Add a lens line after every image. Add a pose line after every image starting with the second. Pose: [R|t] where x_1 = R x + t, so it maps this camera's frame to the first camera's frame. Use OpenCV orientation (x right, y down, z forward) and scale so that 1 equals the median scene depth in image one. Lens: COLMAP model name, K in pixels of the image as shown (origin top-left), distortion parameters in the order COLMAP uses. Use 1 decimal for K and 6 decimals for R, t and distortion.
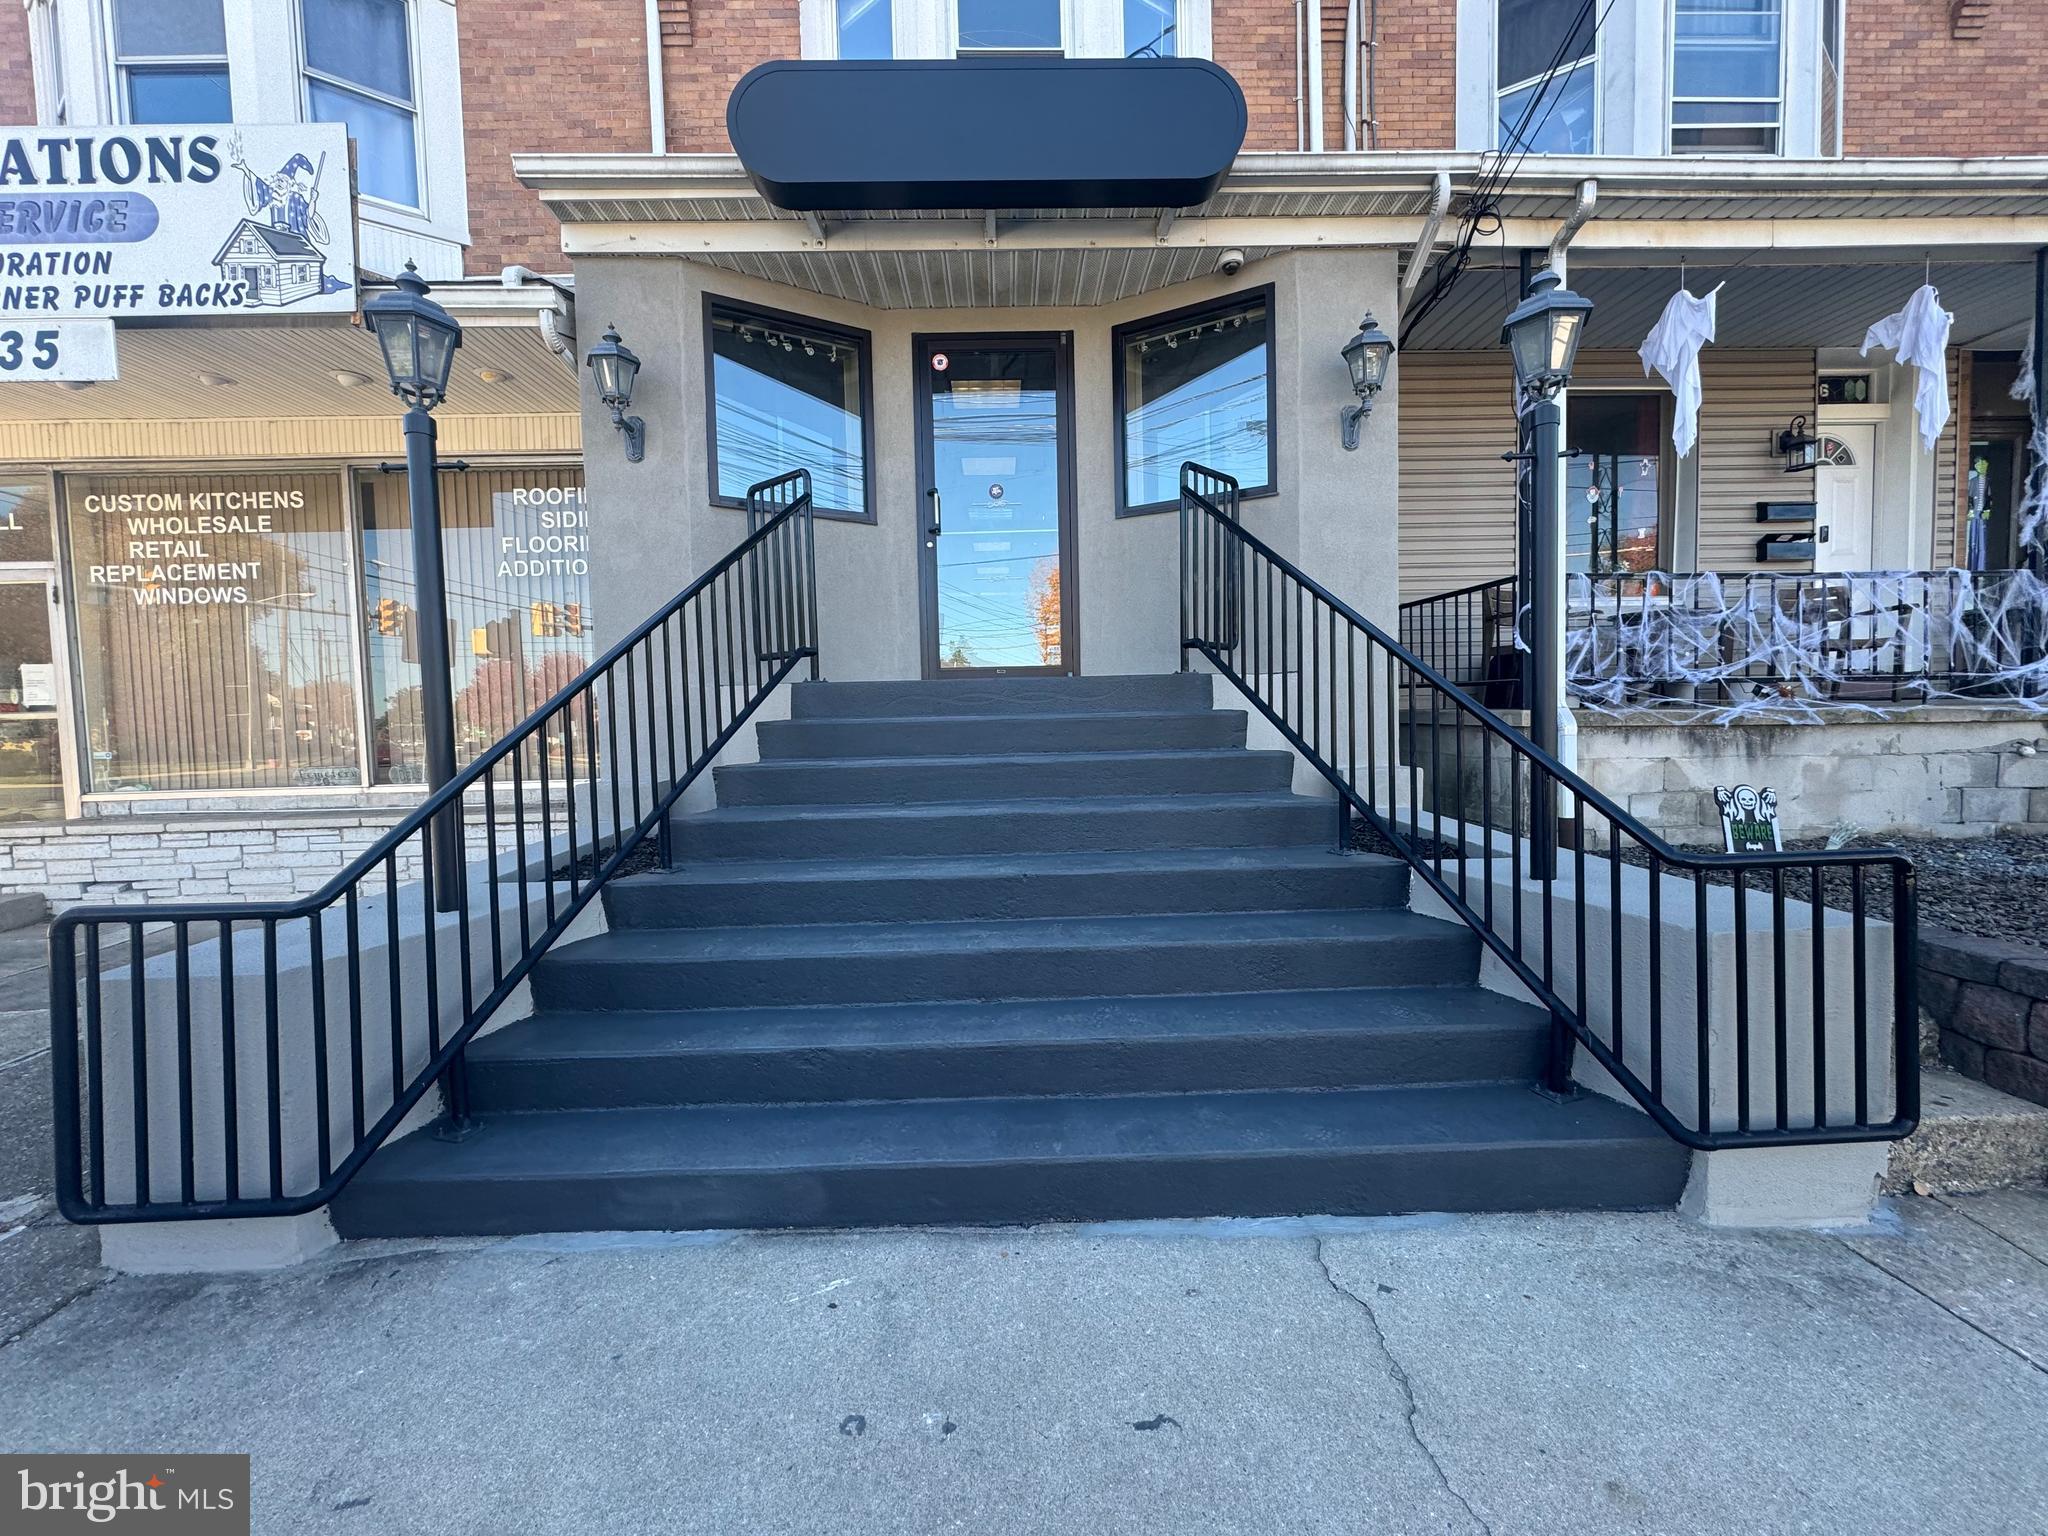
lens RADIAL K [[818.4, 0, 1022.6], [0, 818.4, 767.8], [0, 0, 1]] dist [-0.002082, 0.000563]
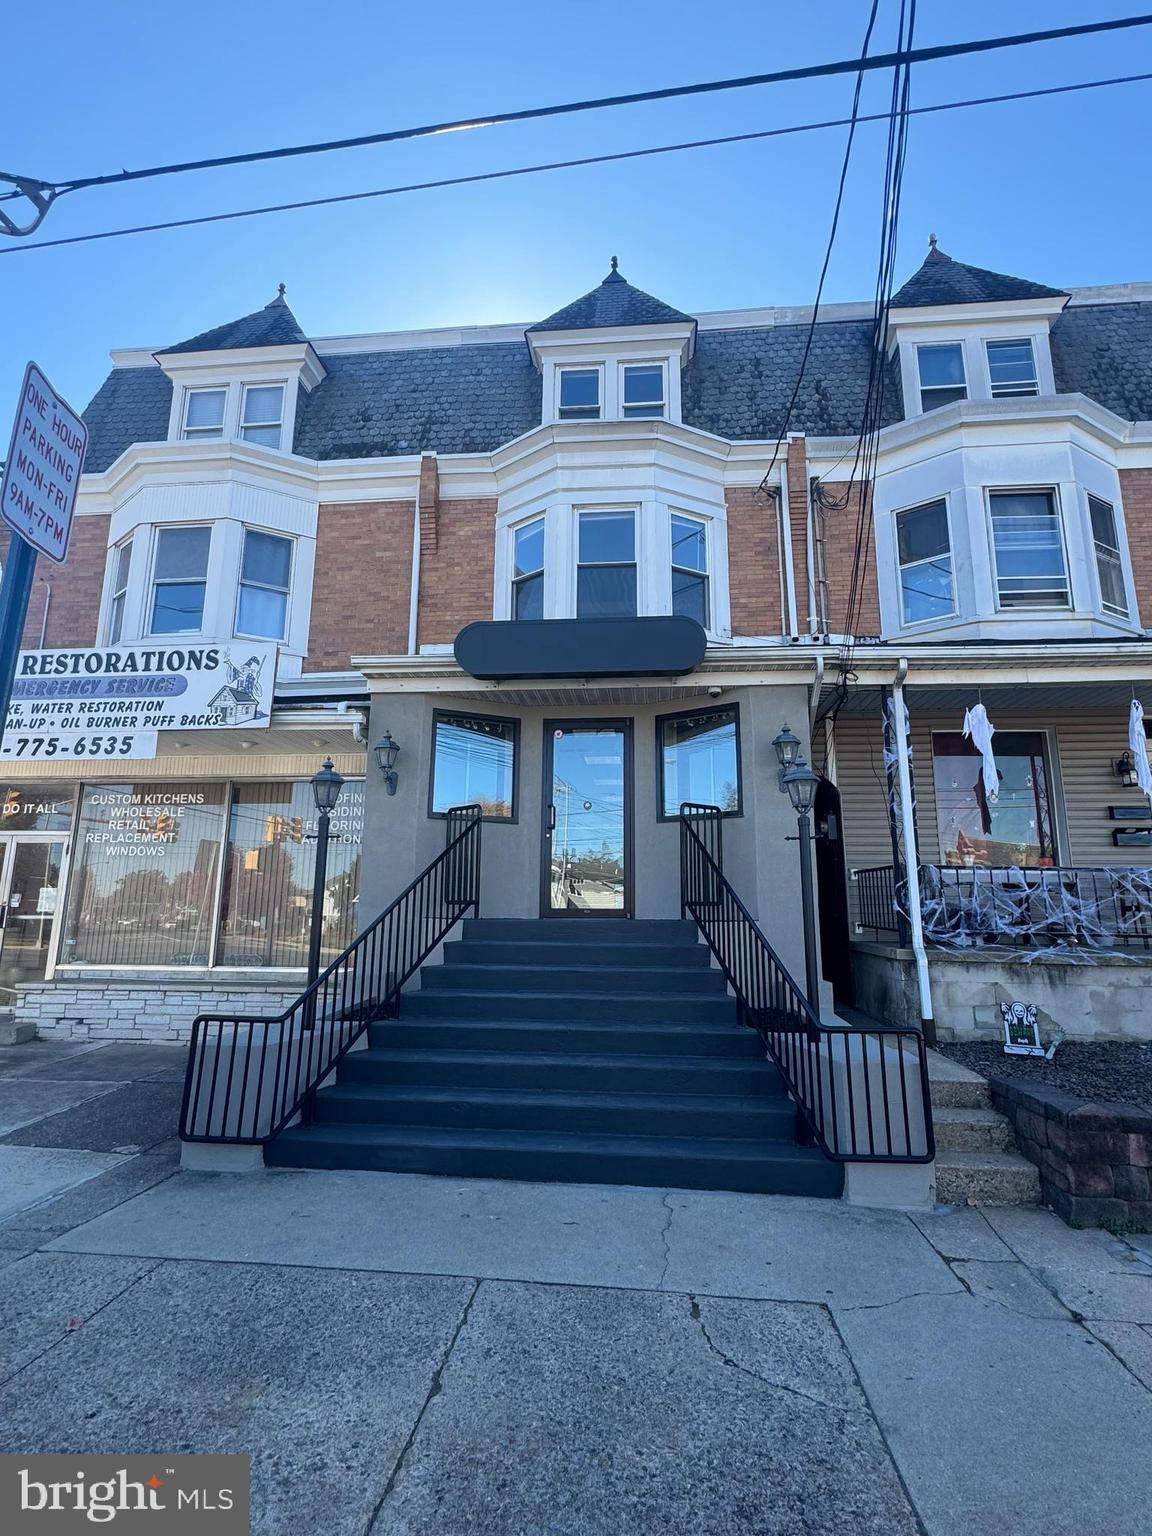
lens RADIAL K [[763.2, 0, 575.7], [0, 763.2, 770.2], [0, 0, 1]] dist [-0.001684, 0.001145]
pose [[0.991326, 0.006788, -0.131253, 0.174186], [-0.038859, 0.969155, -0.243368, -0.020890], [0.125553, 0.246357, 0.961012, -0.640892]]
